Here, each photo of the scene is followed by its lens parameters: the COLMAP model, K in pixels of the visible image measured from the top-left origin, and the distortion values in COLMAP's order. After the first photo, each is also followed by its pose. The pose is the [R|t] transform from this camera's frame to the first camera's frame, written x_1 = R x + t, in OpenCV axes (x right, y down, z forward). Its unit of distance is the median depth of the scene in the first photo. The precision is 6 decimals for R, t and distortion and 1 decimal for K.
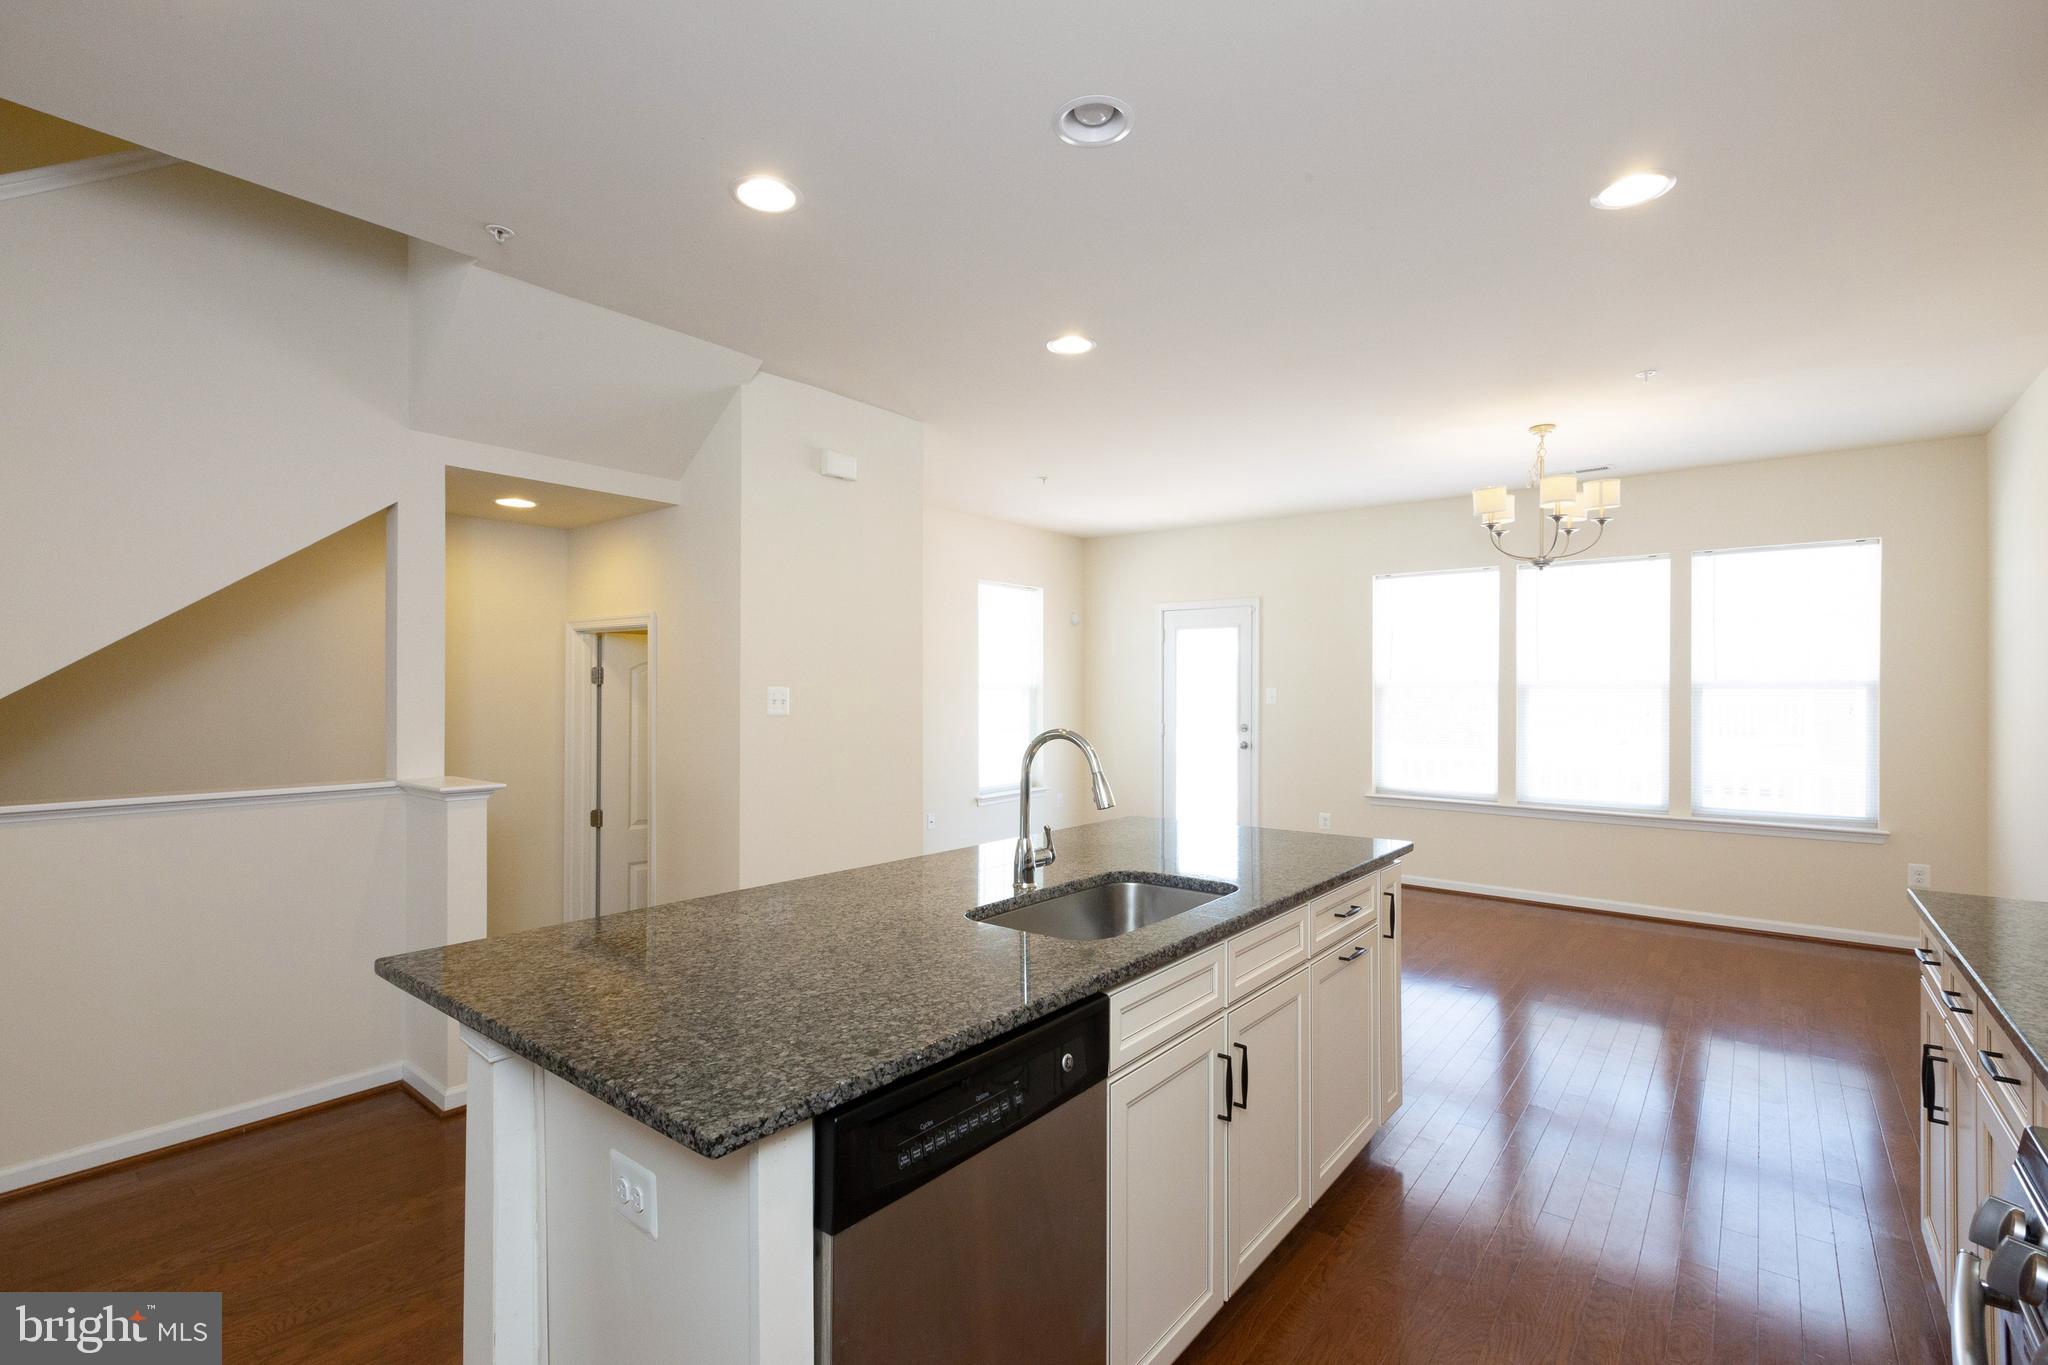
lens RADIAL K [[923.6, 0, 1020.2], [0, 923.6, 690.4], [0, 0, 1]] dist [0.004537, 0.000047]
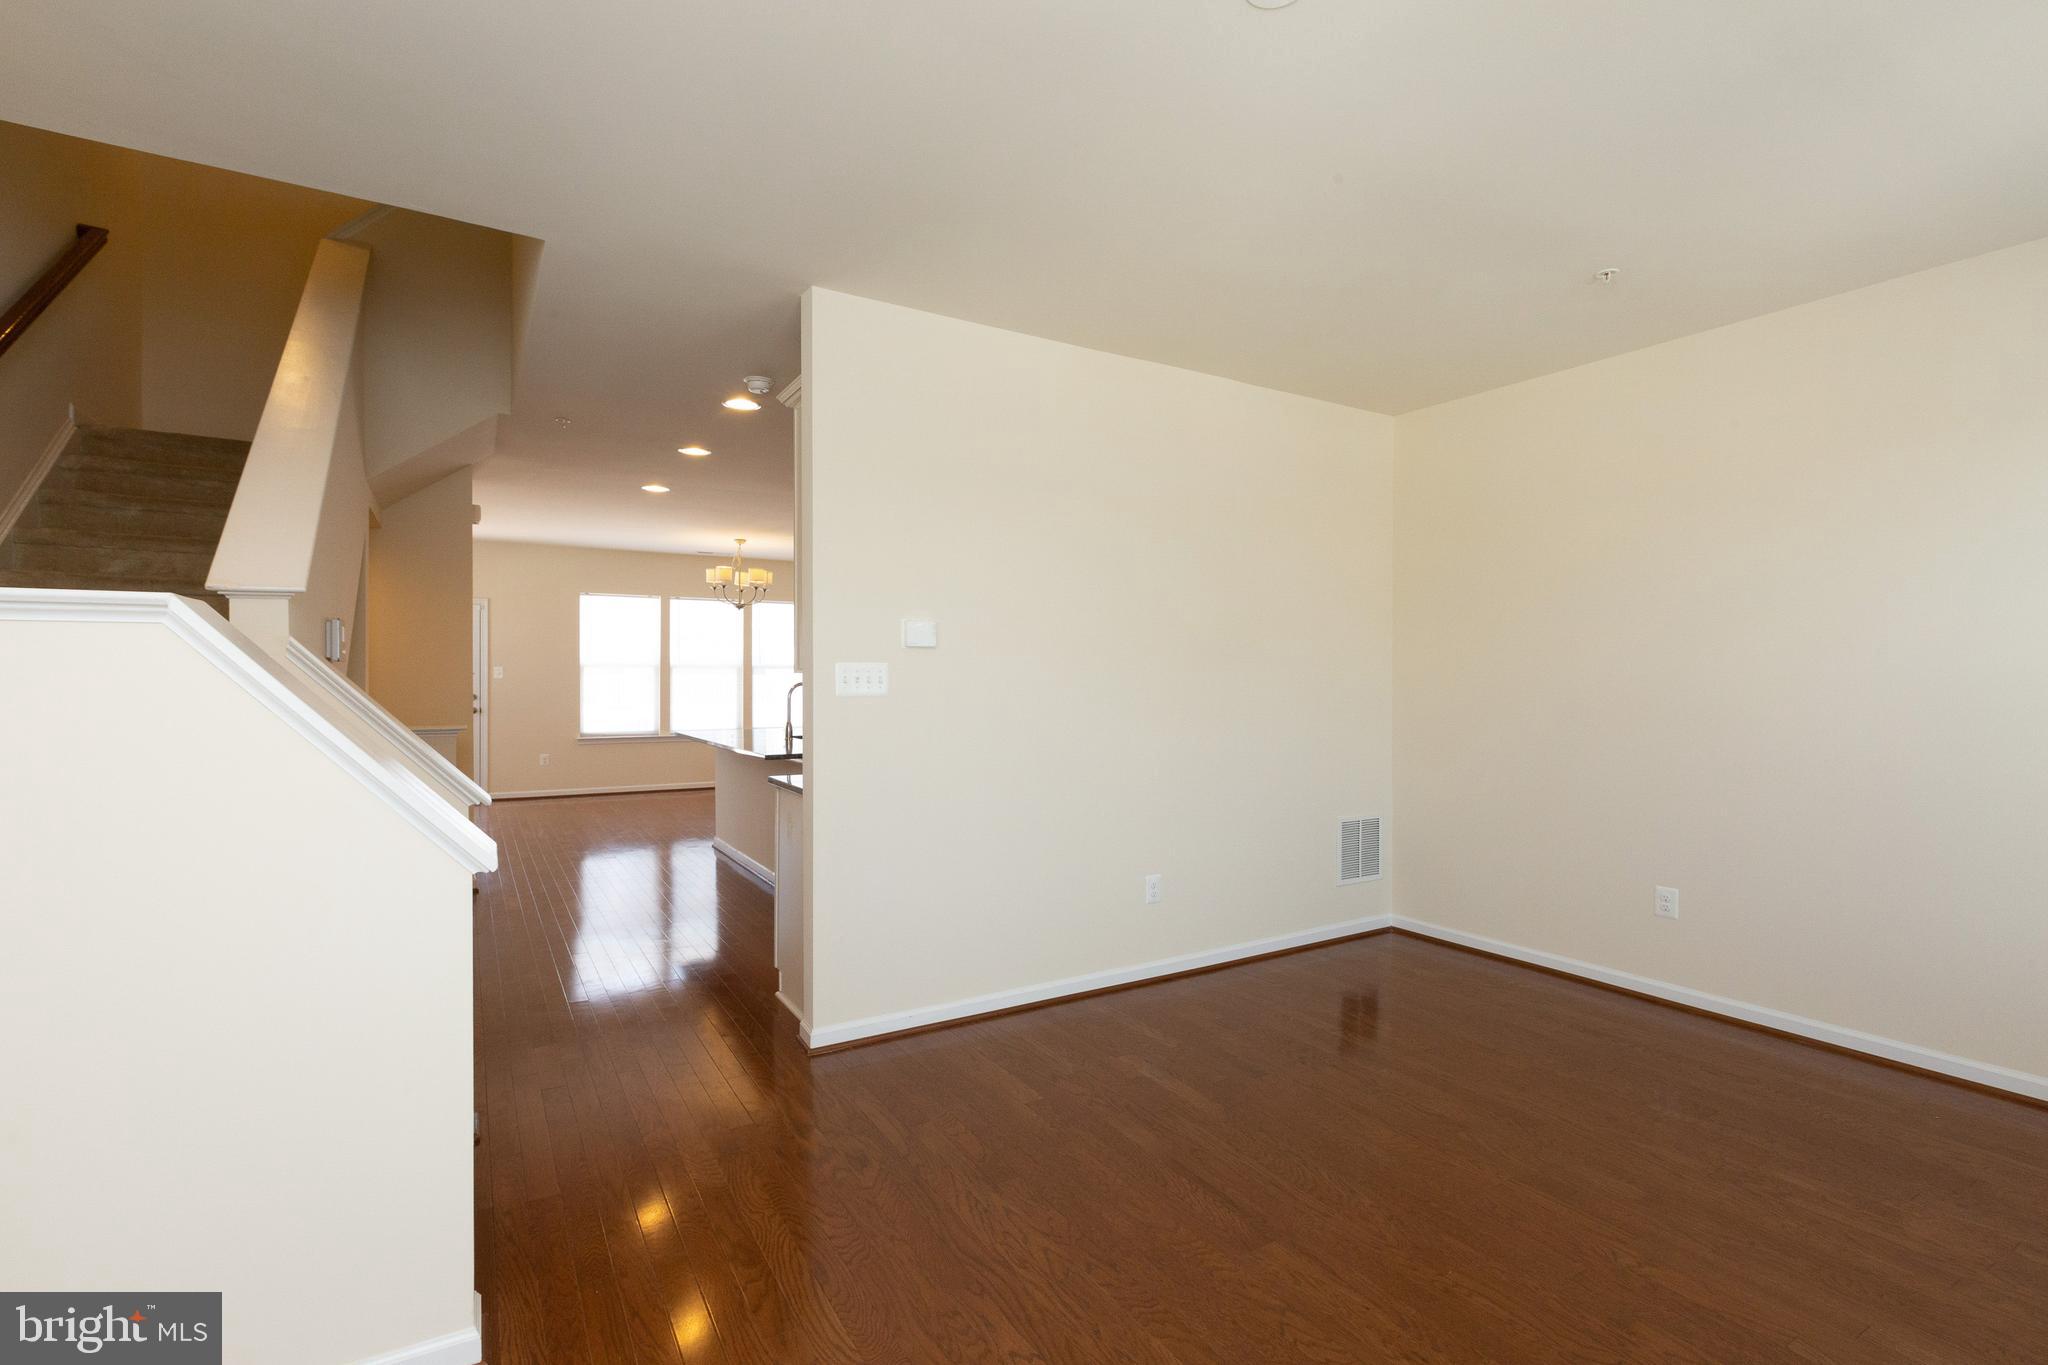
lens RADIAL K [[923.6, 0, 1027.4], [0, 923.6, 696.6], [0, 0, 1]] dist [0.004537, 0.000047]
pose [[0.351180, -0.024716, 0.935982, -0.830394], [-0.002615, 0.999622, 0.027377, 0.002456], [-0.936304, -0.012062, 0.350983, -0.229297]]
